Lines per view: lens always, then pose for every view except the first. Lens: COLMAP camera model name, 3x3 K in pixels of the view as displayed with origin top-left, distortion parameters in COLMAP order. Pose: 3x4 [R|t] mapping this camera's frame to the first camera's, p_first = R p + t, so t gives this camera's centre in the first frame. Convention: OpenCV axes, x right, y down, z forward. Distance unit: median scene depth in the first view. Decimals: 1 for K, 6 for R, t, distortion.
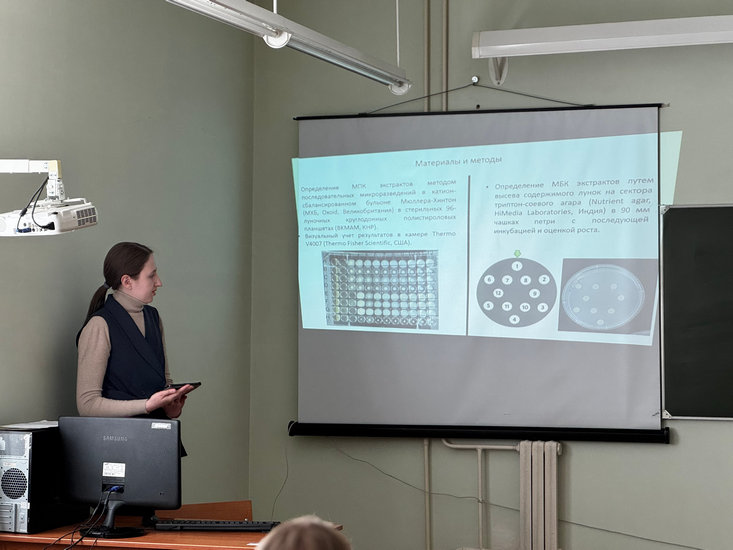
lens RADIAL K [[1682.0, 0, 369.1], [0, 1682.0, 247.1], [0, 0, 1]] dist [0.228991, 0.000000]
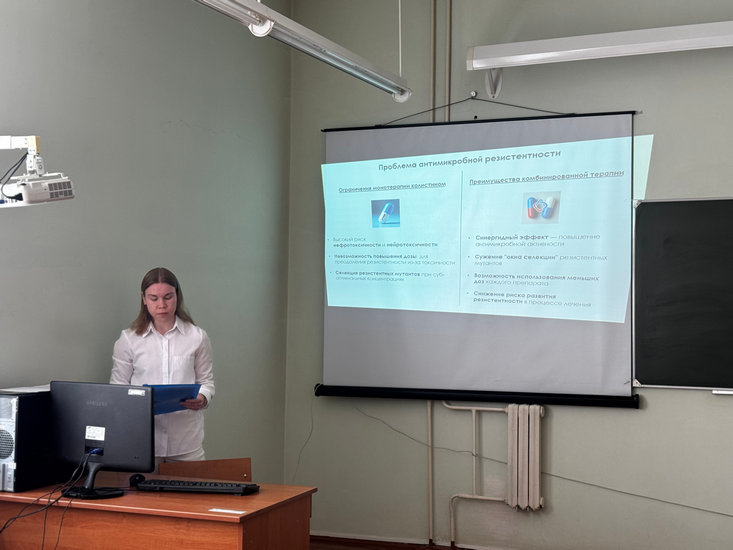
lens RADIAL K [[1077.3, 0, 365.6], [0, 1077.3, 278.7], [0, 0, 1]] dist [0.116961, 0.000000]
pose [[0.996549, 0.005651, -0.082815, 0.052983], [-0.004523, 0.999895, 0.013798, 0.018877], [0.082884, -0.013376, 0.996469, 0.254391]]
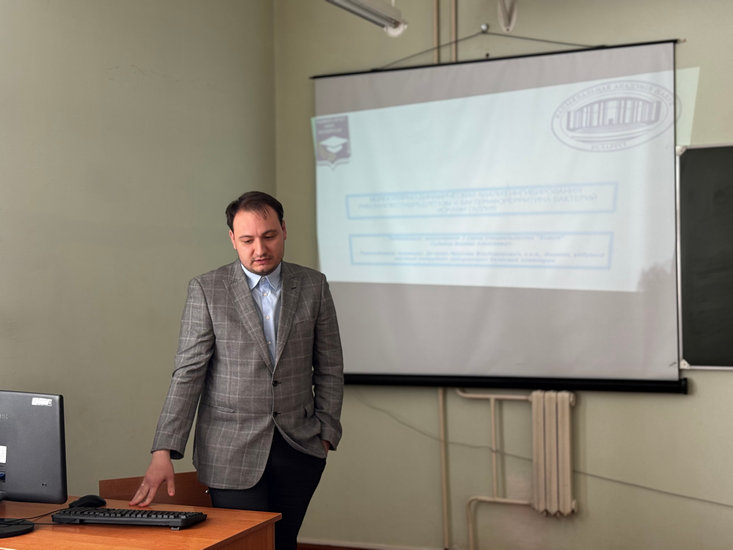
lens RADIAL K [[1077.3, 0, 369.4], [0, 1077.3, 275.3], [0, 0, 1]] dist [0.116961, 0.000000]
pose [[0.992990, -0.016859, -0.116989, 0.070263], [0.021510, 0.999023, 0.038612, 0.020482], [0.116224, -0.040858, 0.992382, 0.365695]]
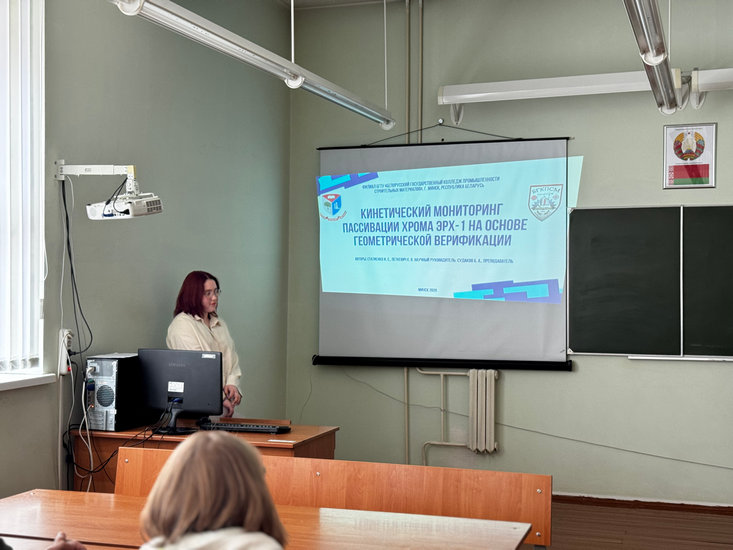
lens RADIAL K [[1031.8, 0, 368.0], [0, 1031.8, 277.0], [0, 0, 1]] dist [0.144372, 0.000000]
pose [[0.999798, 0.004500, -0.019598, 0.018765], [-0.004014, 0.999685, 0.024765, 0.013338], [0.019703, -0.024682, 0.999501, 0.106767]]
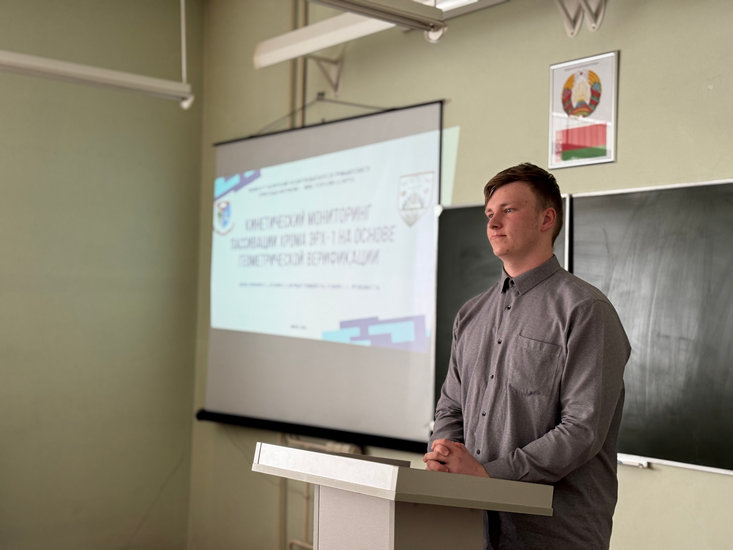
lens RADIAL K [[1031.8, 0, 368.1], [0, 1031.8, 278.1], [0, 0, 1]] dist [0.144372, 0.000000]
pose [[0.842770, 0.001673, -0.538271, 0.450078], [-0.004507, 0.999982, -0.003948, 0.018196], [0.538255, 0.005753, 0.842762, 0.487165]]
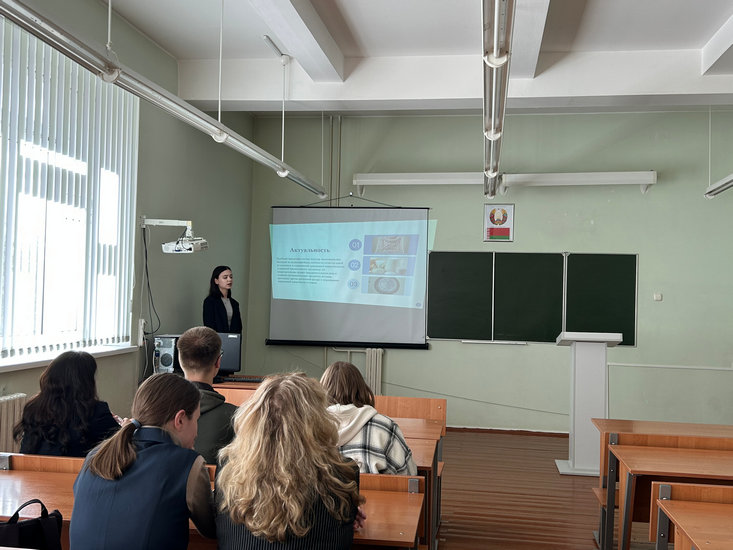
lens RADIAL K [[769.1, 0, 363.8], [0, 769.1, 274.4], [0, 0, 1]] dist [0.153728, 0.000000]
pose [[0.988628, 0.029451, 0.147470, -0.076115], [-0.030463, 0.999525, 0.004607, 0.007110], [-0.147265, -0.009047, 0.989056, -0.061271]]
